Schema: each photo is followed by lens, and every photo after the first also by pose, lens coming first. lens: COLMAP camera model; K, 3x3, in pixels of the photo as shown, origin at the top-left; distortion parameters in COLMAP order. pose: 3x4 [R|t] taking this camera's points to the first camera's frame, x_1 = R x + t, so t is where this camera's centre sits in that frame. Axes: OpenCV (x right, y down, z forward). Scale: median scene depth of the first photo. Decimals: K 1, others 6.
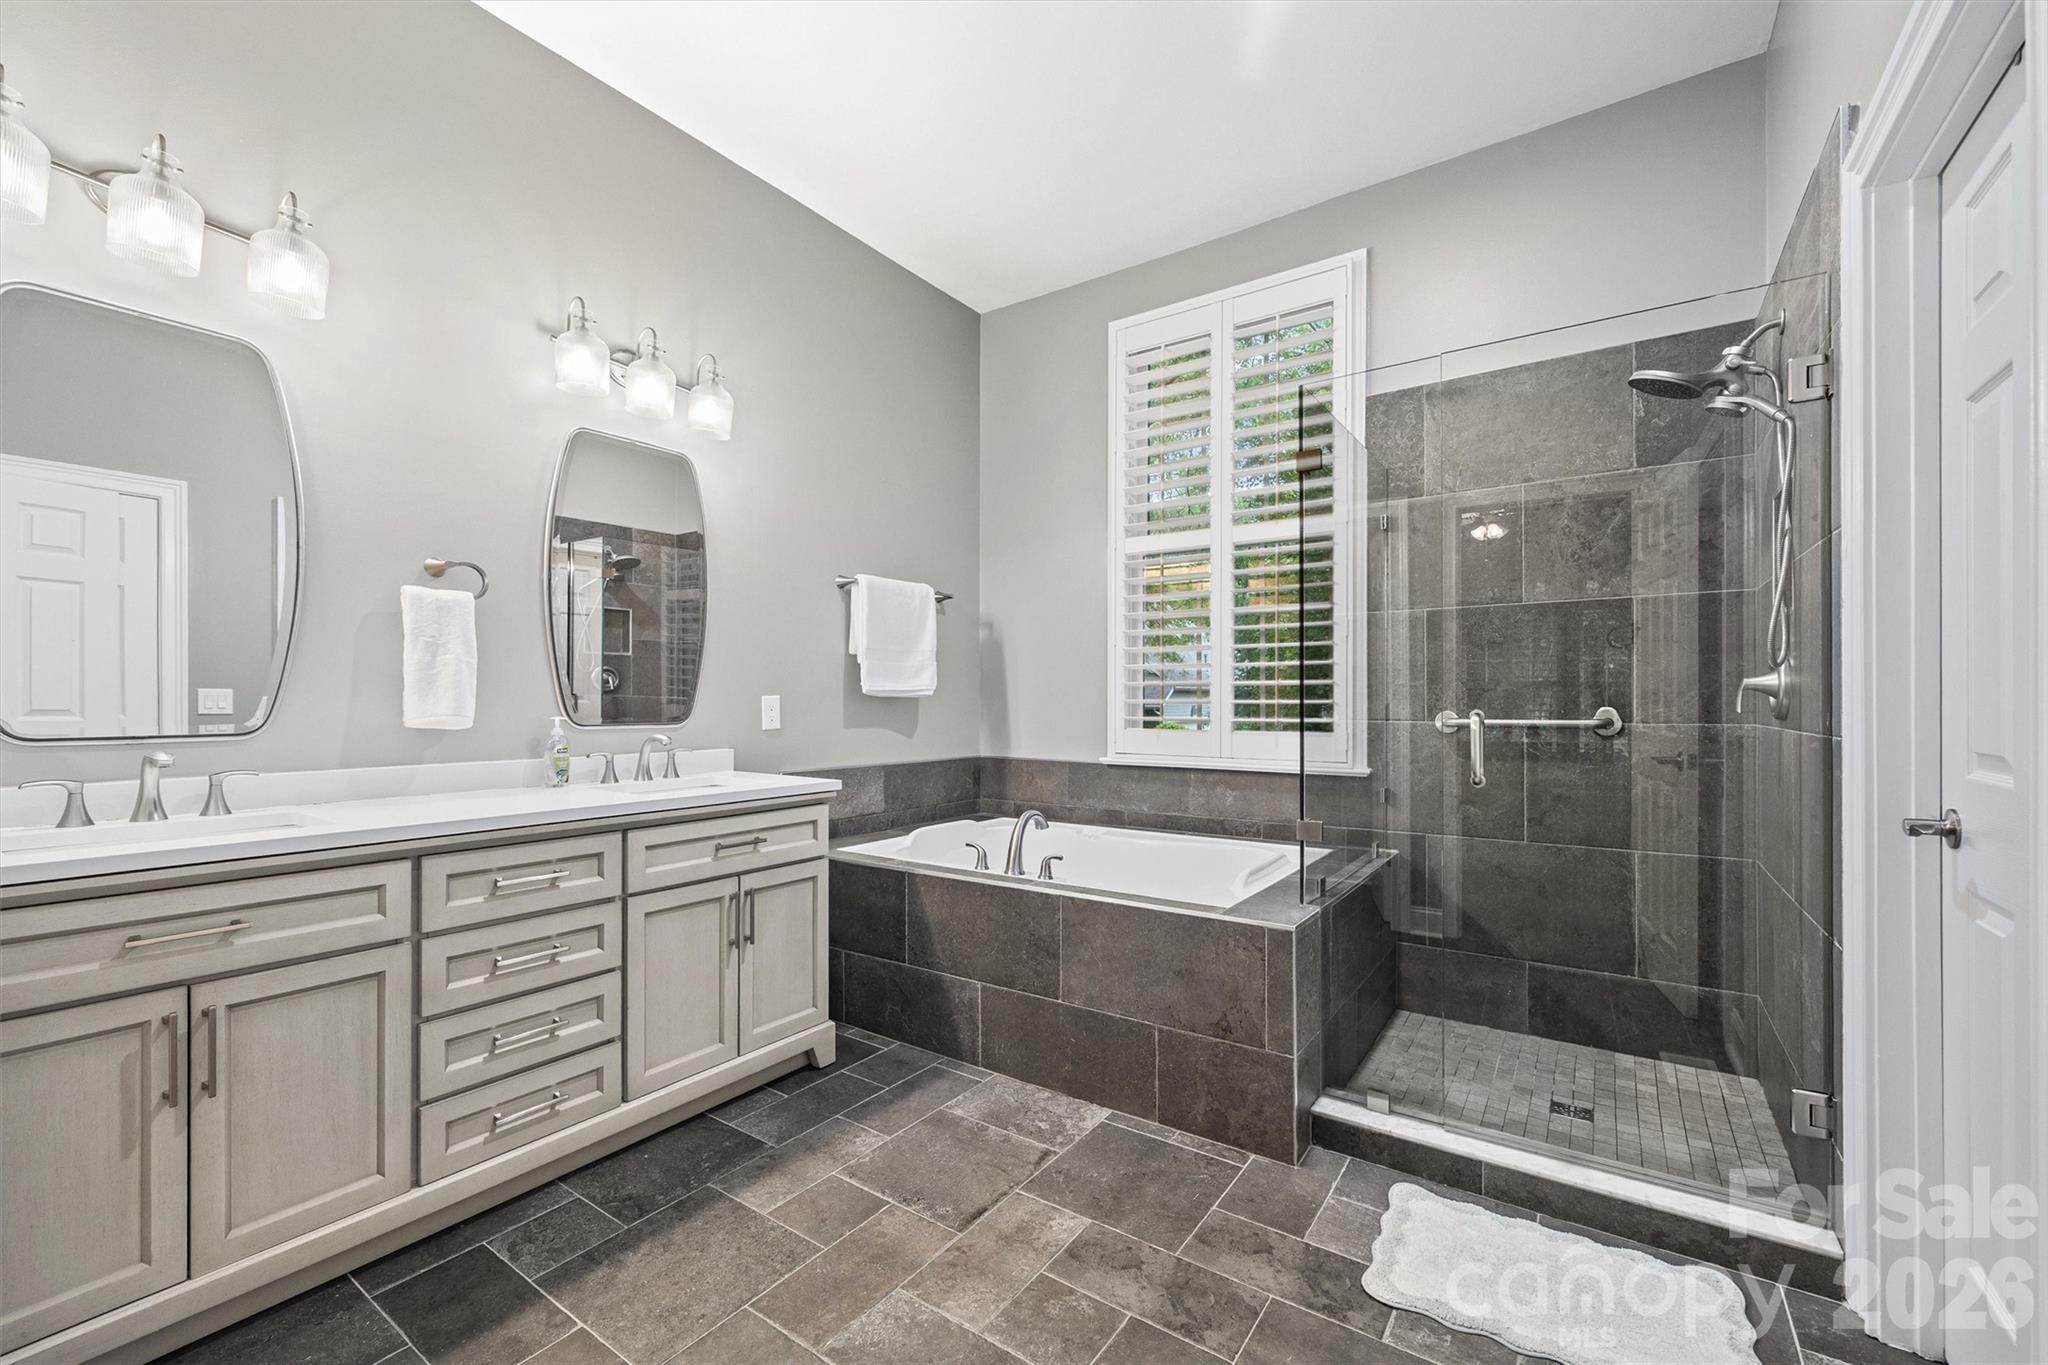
lens RADIAL K [[859.4, 0, 1003.4], [0, 859.4, 694.2], [0, 0, 1]] dist [0.002825, -0.000533]
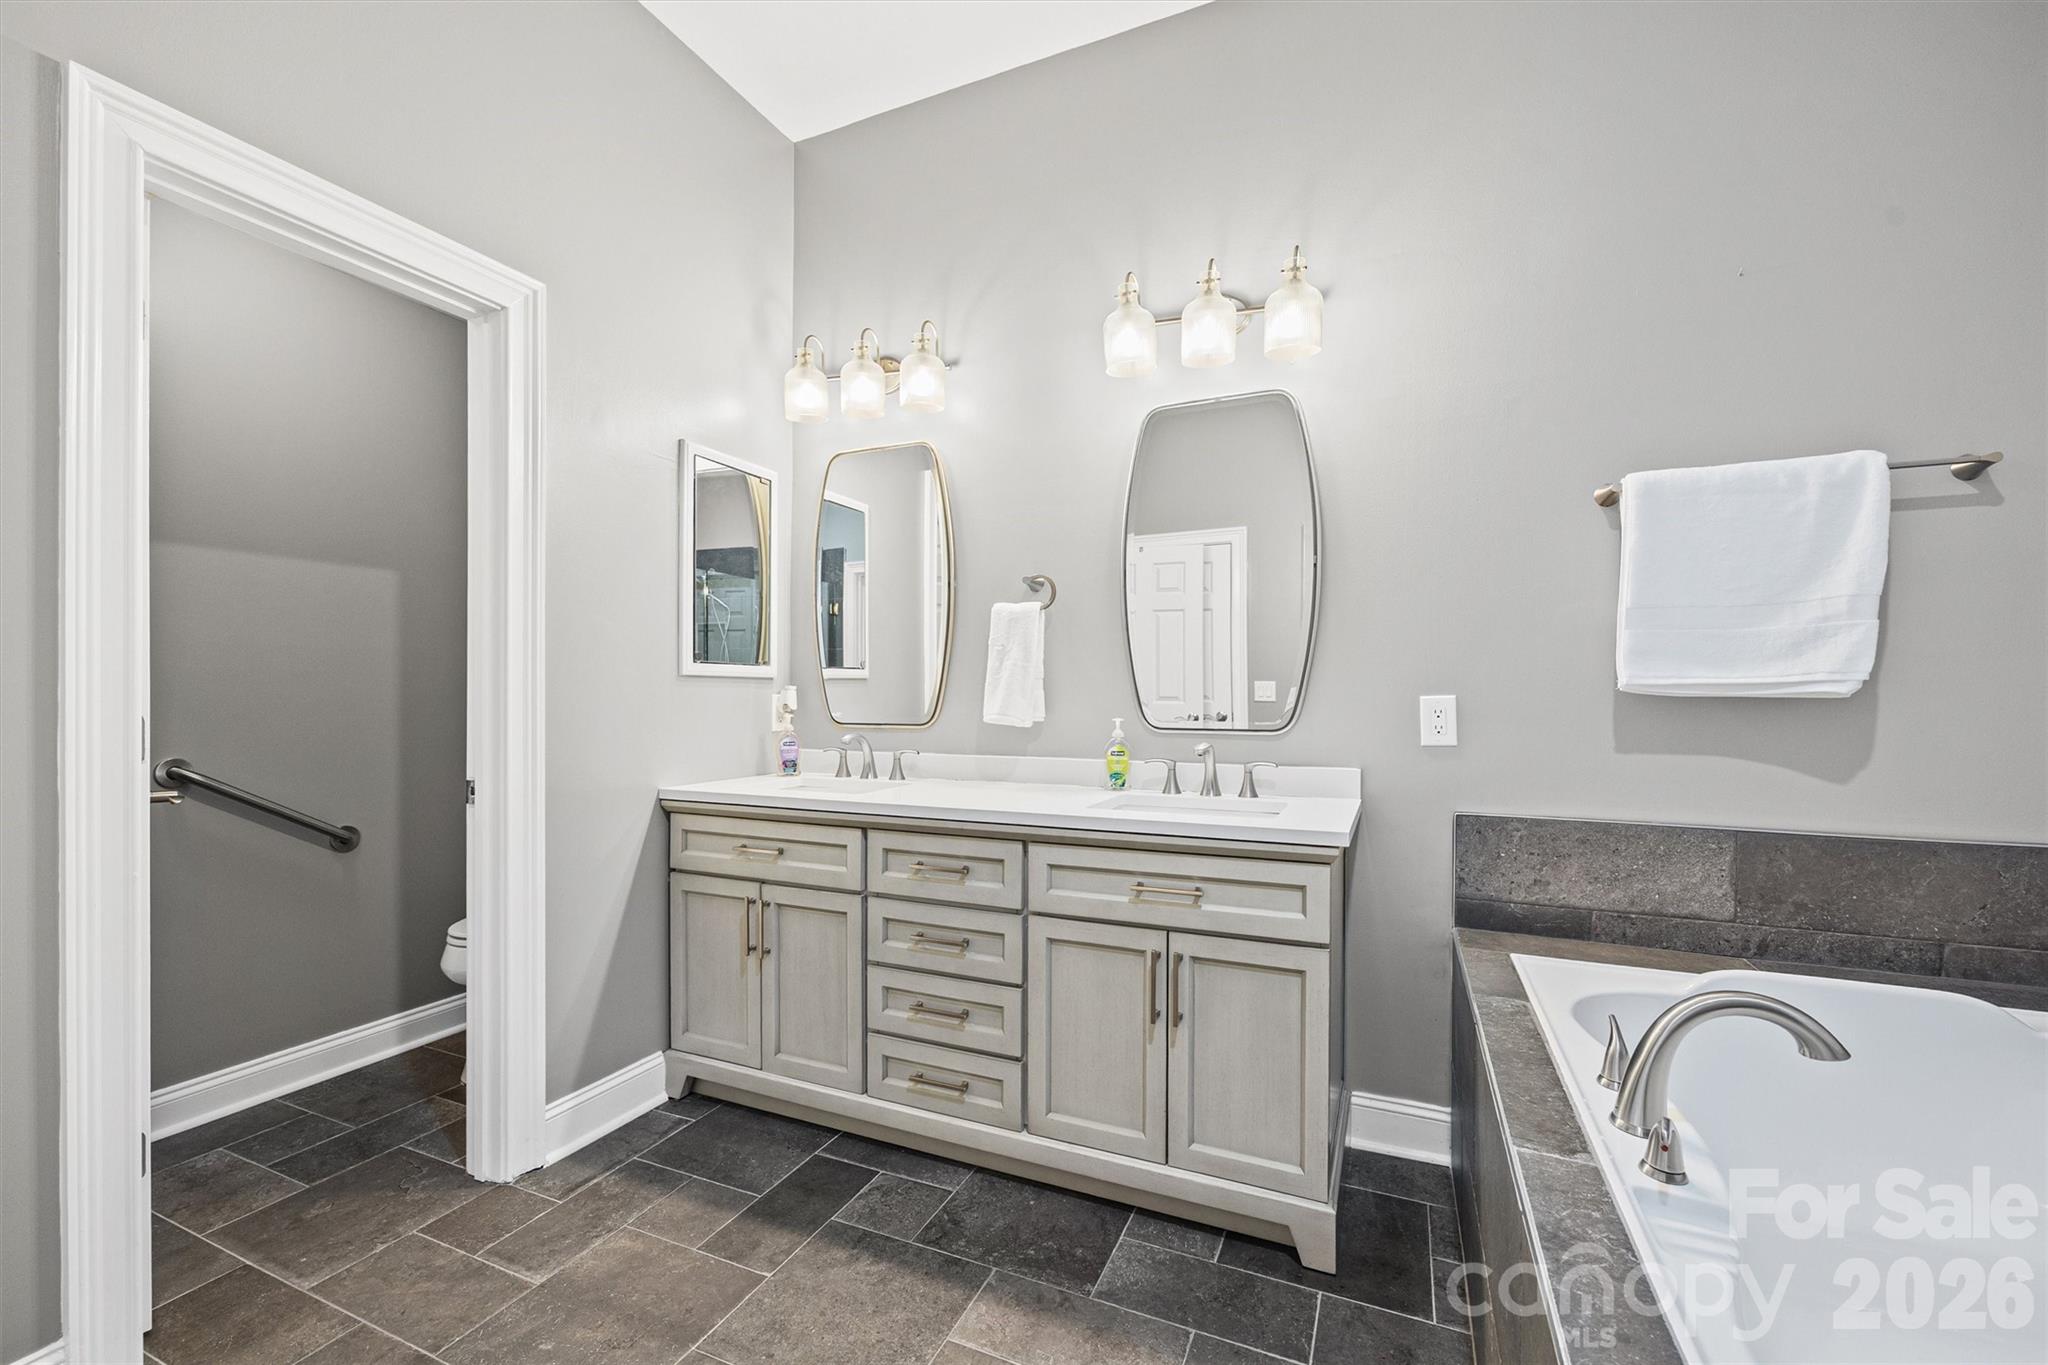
lens RADIAL K [[859.4, 0, 1009.6], [0, 859.4, 690.1], [0, 0, 1]] dist [0.002825, -0.000533]
pose [[0.192776, 0.002123, -0.981240, 0.474340], [0.008246, 0.999959, 0.003783, -0.010656], [0.981208, -0.008820, 0.192751, 0.804685]]
